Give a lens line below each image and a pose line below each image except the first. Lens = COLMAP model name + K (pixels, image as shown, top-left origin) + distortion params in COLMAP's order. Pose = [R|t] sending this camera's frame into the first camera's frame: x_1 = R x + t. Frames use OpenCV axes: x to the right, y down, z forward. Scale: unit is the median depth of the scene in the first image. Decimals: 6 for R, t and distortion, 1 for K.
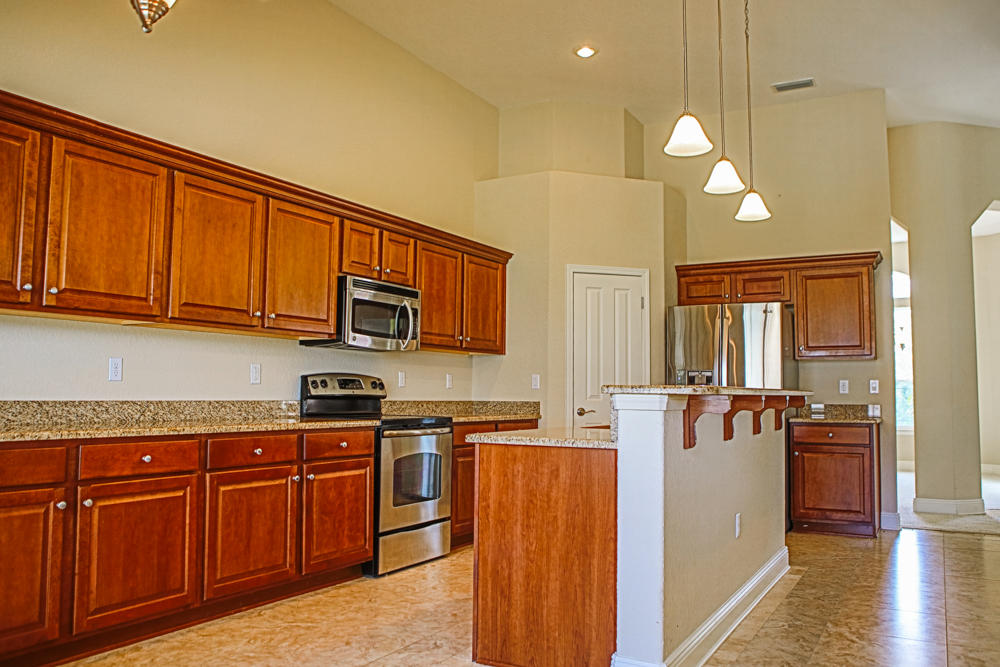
lens RADIAL K [[779.0, 0, 495.4], [0, 779.0, 335.7], [0, 0, 1]] dist [-0.011054, 0.000941]
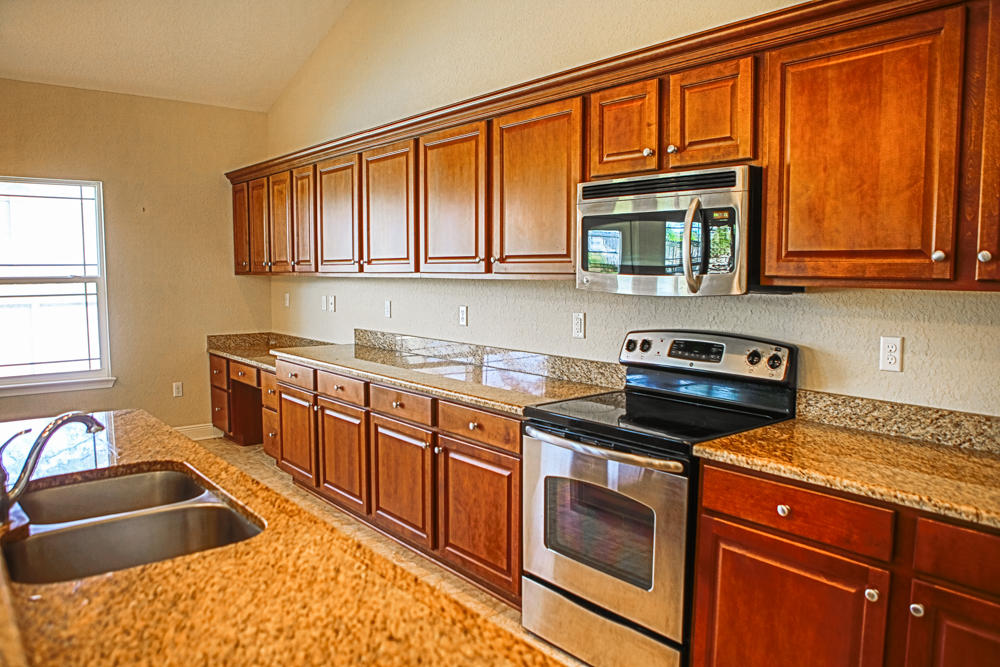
lens RADIAL K [[750.9, 0, 491.4], [0, 750.9, 327.0], [0, 0, 1]] dist [-0.055728, 0.014793]
pose [[-0.361340, 0.065602, -0.930123, 0.428038], [0.063562, 0.996935, 0.045621, 0.008921], [0.930265, -0.042636, -0.364403, 1.146457]]
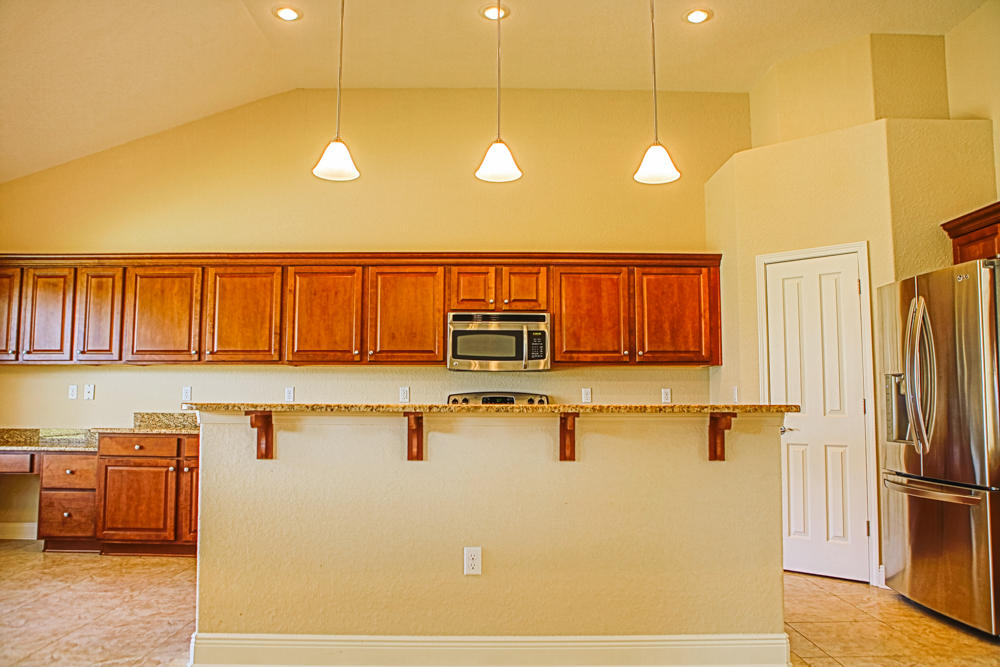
lens RADIAL K [[750.9, 0, 506.0], [0, 750.9, 336.7], [0, 0, 1]] dist [-0.055728, 0.014793]
pose [[0.526298, -0.086365, -0.845903, 0.845327], [0.065785, 0.995982, -0.060759, 0.037655], [0.847752, -0.023670, 0.529865, 0.447282]]
